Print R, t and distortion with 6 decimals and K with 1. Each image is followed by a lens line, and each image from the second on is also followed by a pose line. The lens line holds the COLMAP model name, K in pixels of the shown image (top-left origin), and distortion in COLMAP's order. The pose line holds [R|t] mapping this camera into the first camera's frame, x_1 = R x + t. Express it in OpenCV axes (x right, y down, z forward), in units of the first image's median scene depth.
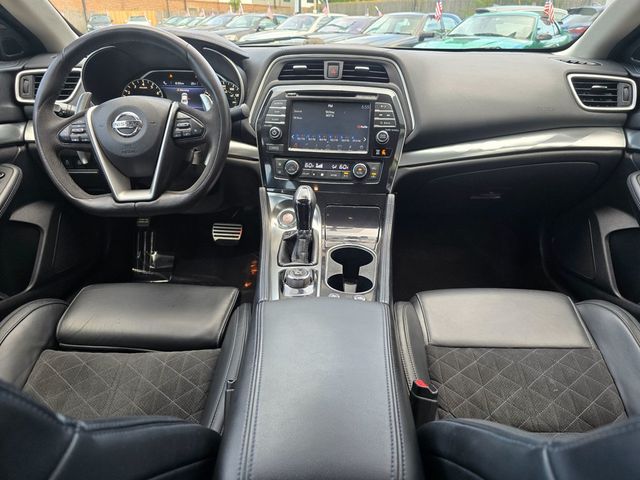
lens RADIAL K [[431.7, 0, 320.0], [0, 431.7, 240.0], [0, 0, 1]] dist [0.040311, -0.038669]
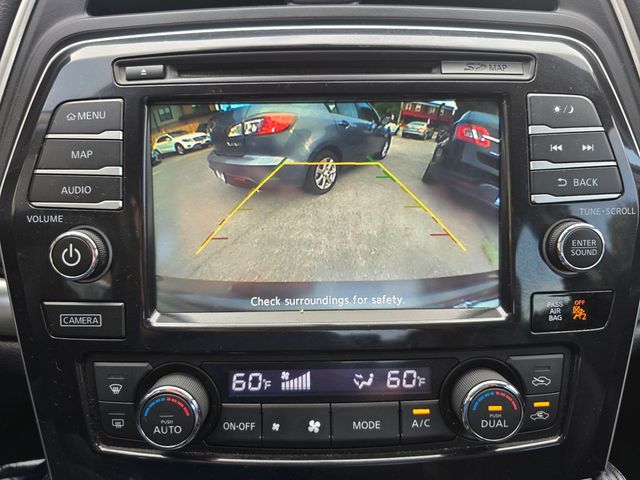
lens RADIAL K [[435.1, 0, 320.0], [0, 435.1, 240.0], [0, 0, 1]] dist [0.006065, -0.000264]
pose [[0.989576, -0.080573, 0.119364, -0.011161], [0.079735, 0.996746, 0.011789, -0.247006], [-0.119926, -0.002149, 0.992781, 0.771036]]
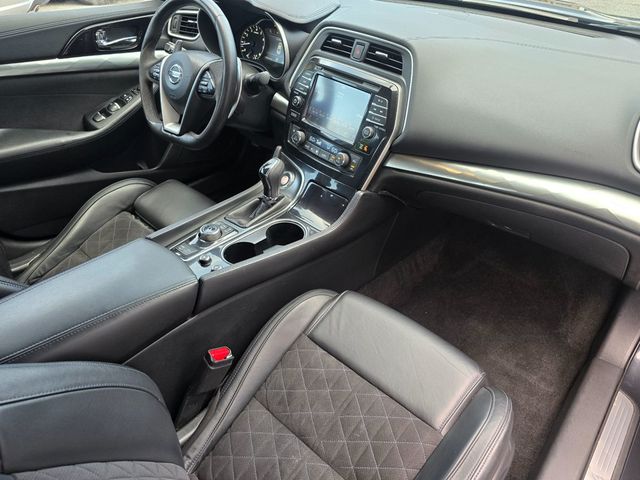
lens RADIAL K [[435.7, 0, 326.9], [0, 435.7, 242.9], [0, 0, 1]] dist [0.001673, -0.002102]
pose [[0.754131, 0.403427, -0.518201, 0.657439], [-0.287615, 0.912261, 0.291646, -0.262945], [0.590393, -0.070897, 0.803996, 0.144326]]
